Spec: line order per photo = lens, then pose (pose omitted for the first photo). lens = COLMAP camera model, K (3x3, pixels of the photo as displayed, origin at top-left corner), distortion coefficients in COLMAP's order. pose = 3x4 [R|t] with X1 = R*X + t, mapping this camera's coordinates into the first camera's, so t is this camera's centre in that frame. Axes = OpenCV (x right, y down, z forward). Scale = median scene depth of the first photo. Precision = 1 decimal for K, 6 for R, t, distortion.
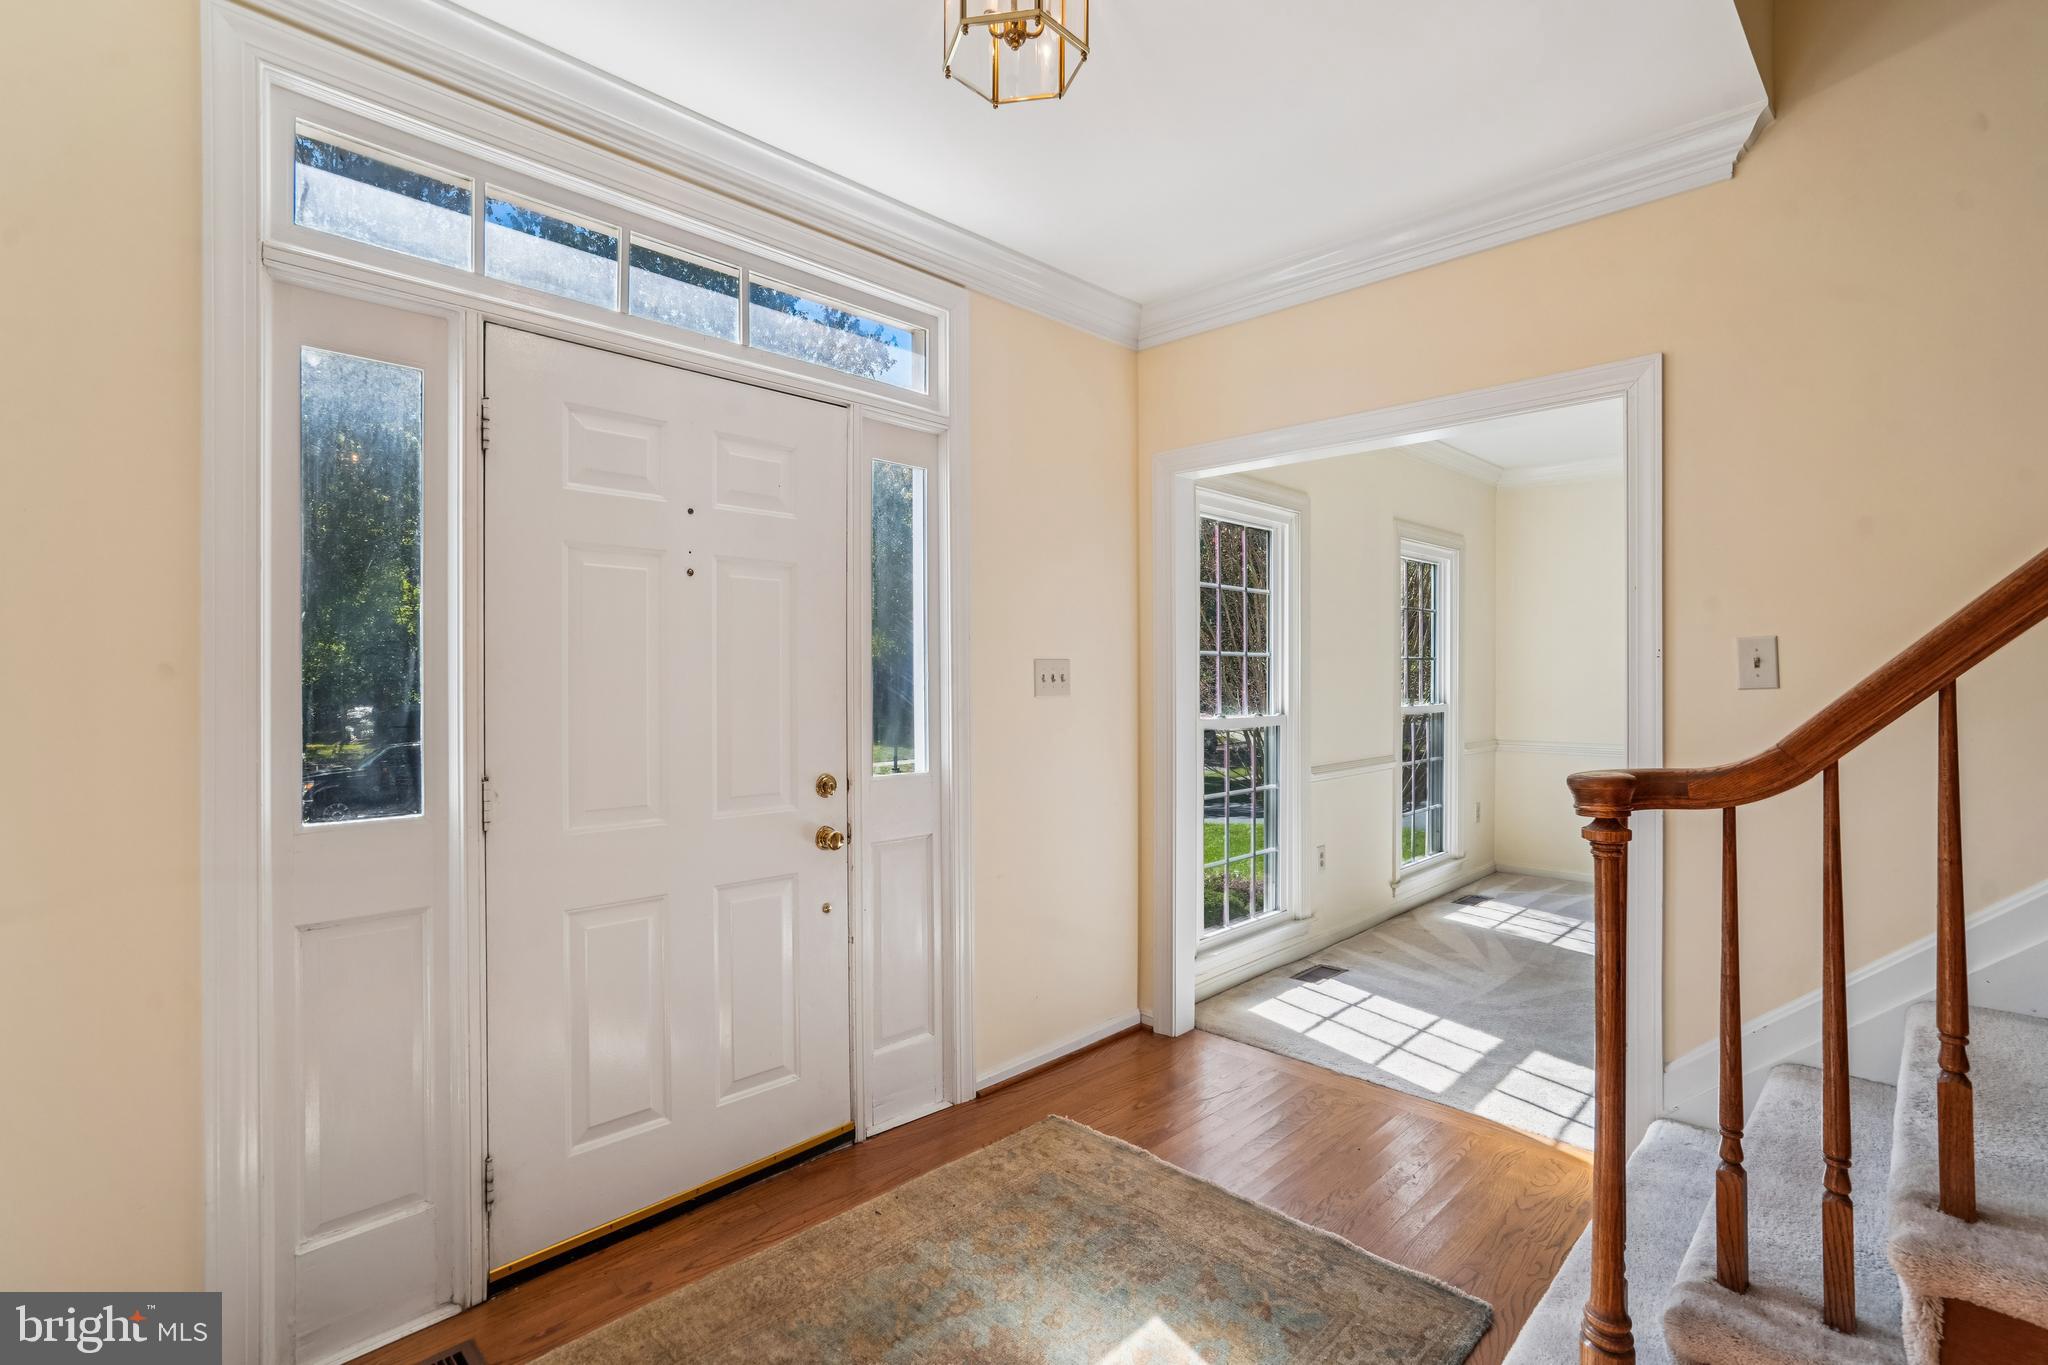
lens RADIAL K [[1011.3, 0, 1023.7], [0, 1011.3, 676.8], [0, 0, 1]] dist [0.000163, 0.001043]
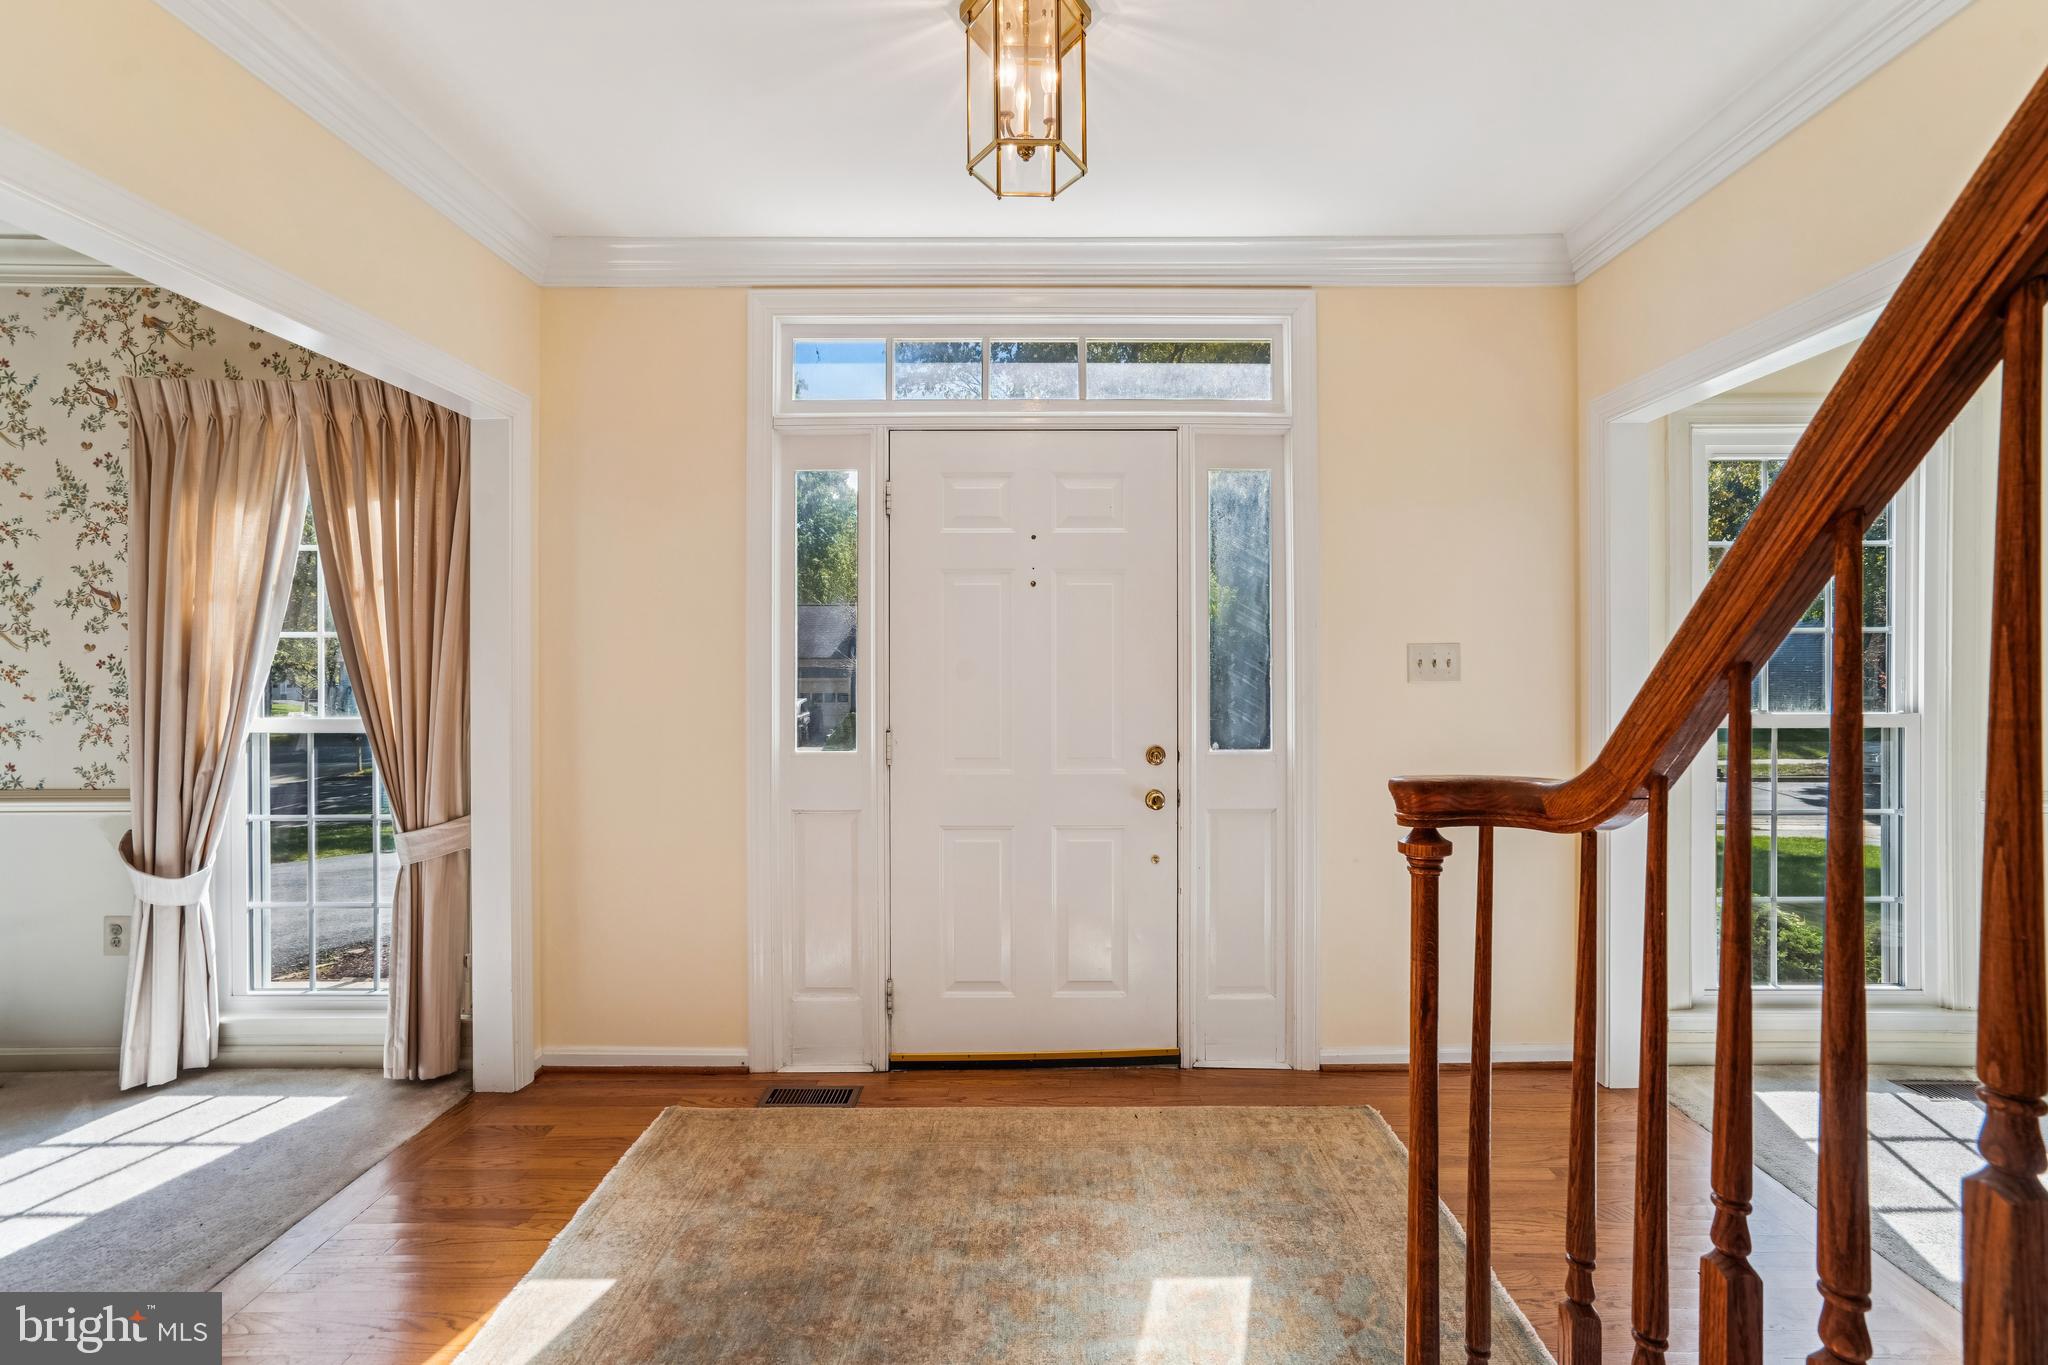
lens RADIAL K [[994.5, 0, 1023.5], [0, 994.5, 653.9], [0, 0, 1]] dist [-0.000829, 0.001237]
pose [[0.679311, -0.006500, -0.733822, 0.571525], [0.004106, 0.999979, -0.005056, -0.005046], [0.733839, 0.000421, 0.679323, 0.103655]]
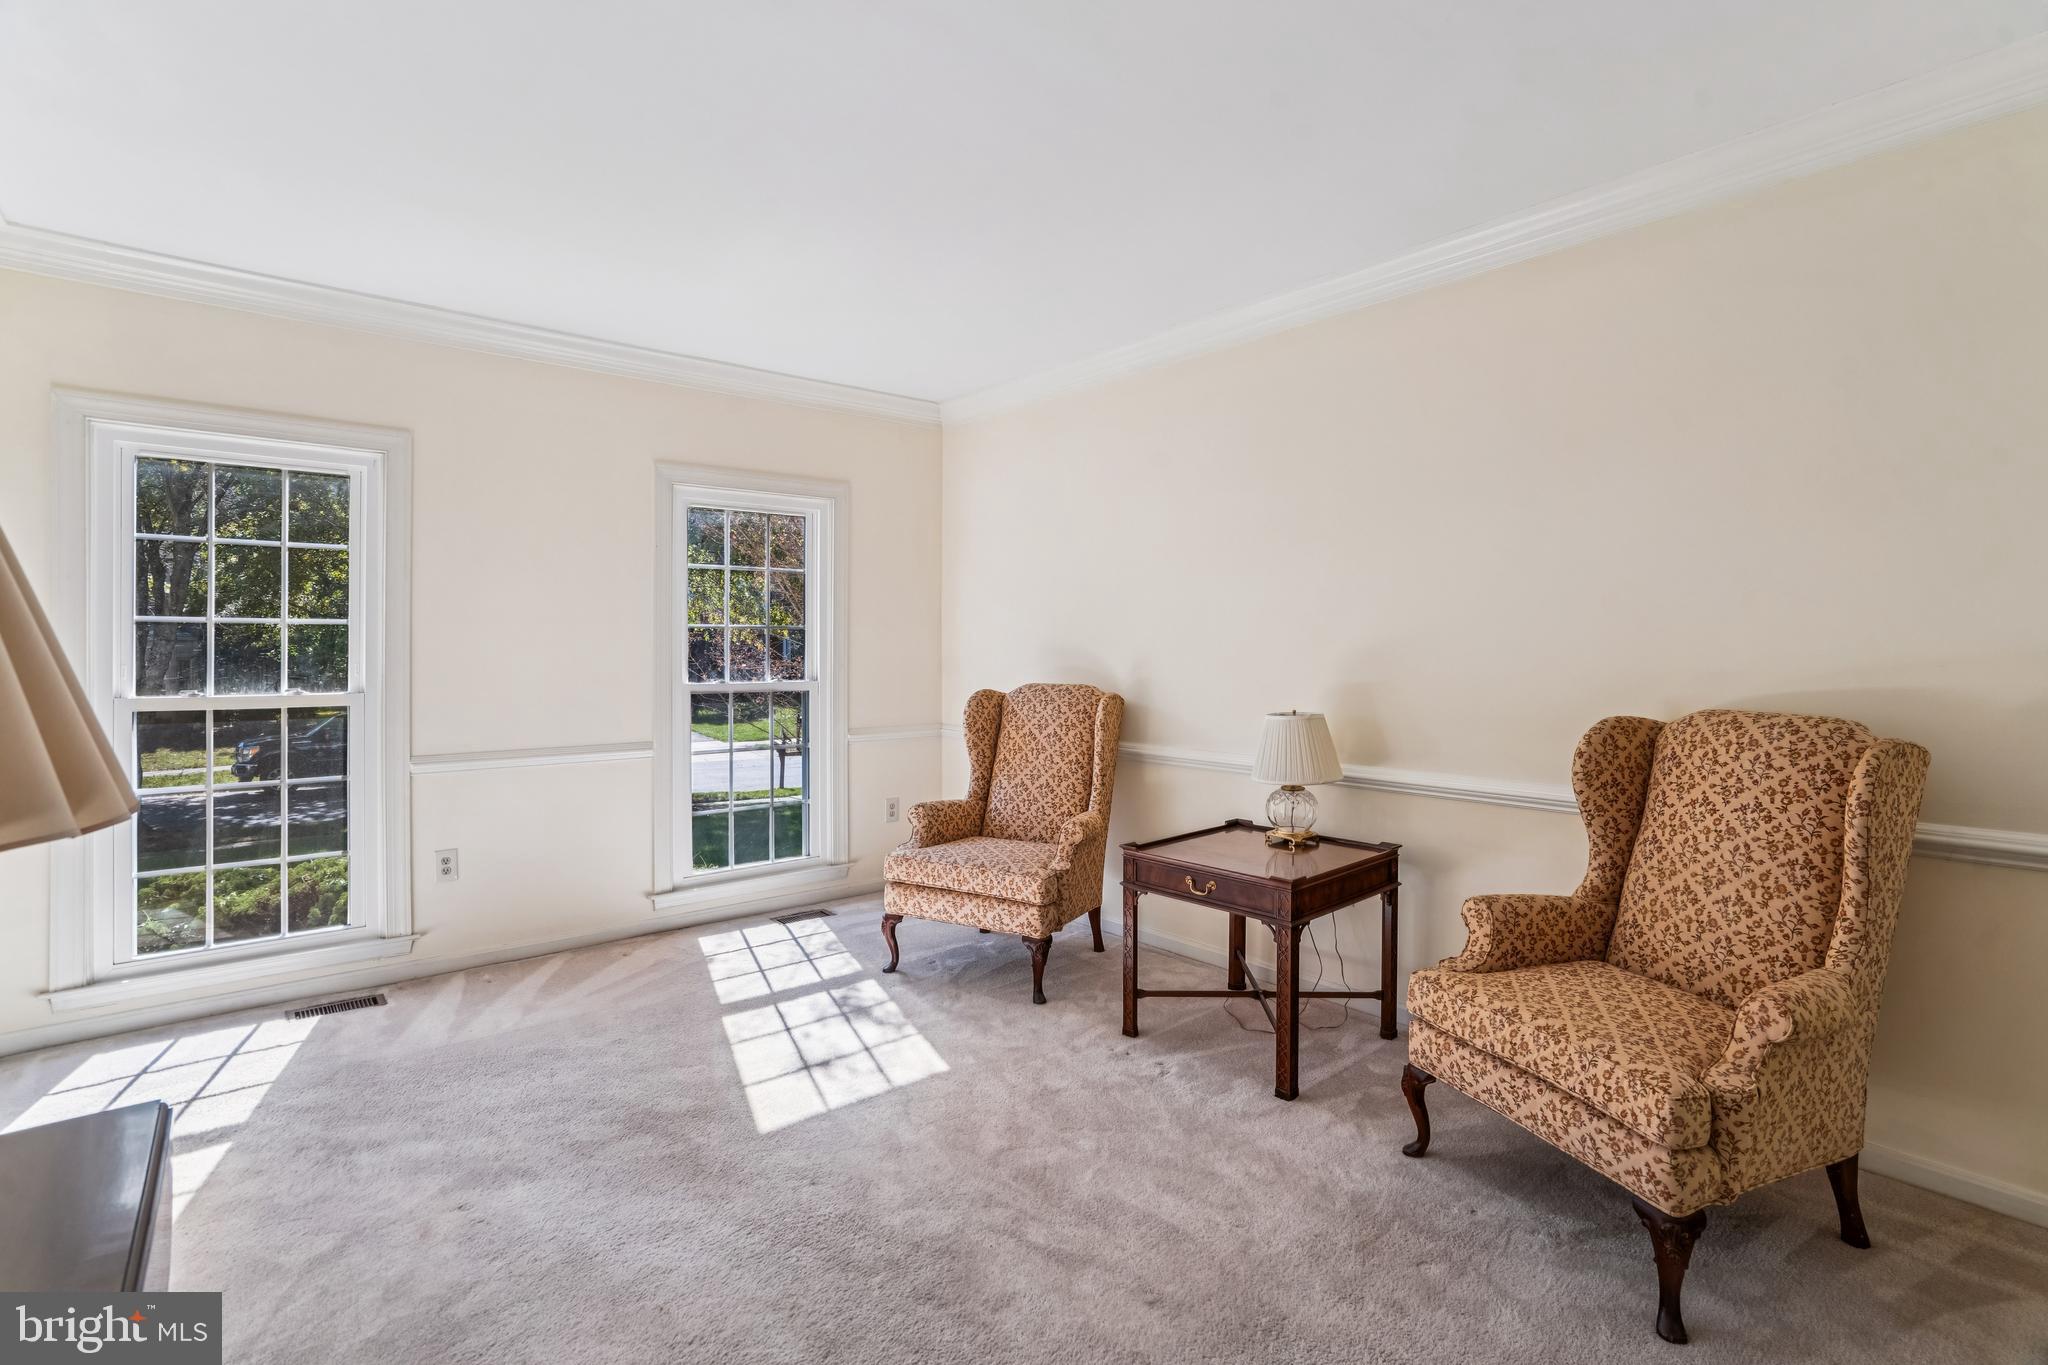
lens RADIAL K [[994.5, 0, 1023.5], [0, 994.5, 653.9], [0, 0, 1]] dist [-0.000829, 0.001237]
pose [[0.993444, 0.007780, -0.114057, 1.495524], [-0.006378, 0.999900, 0.012649, -0.016201], [0.114144, -0.011838, 0.993394, 0.410075]]
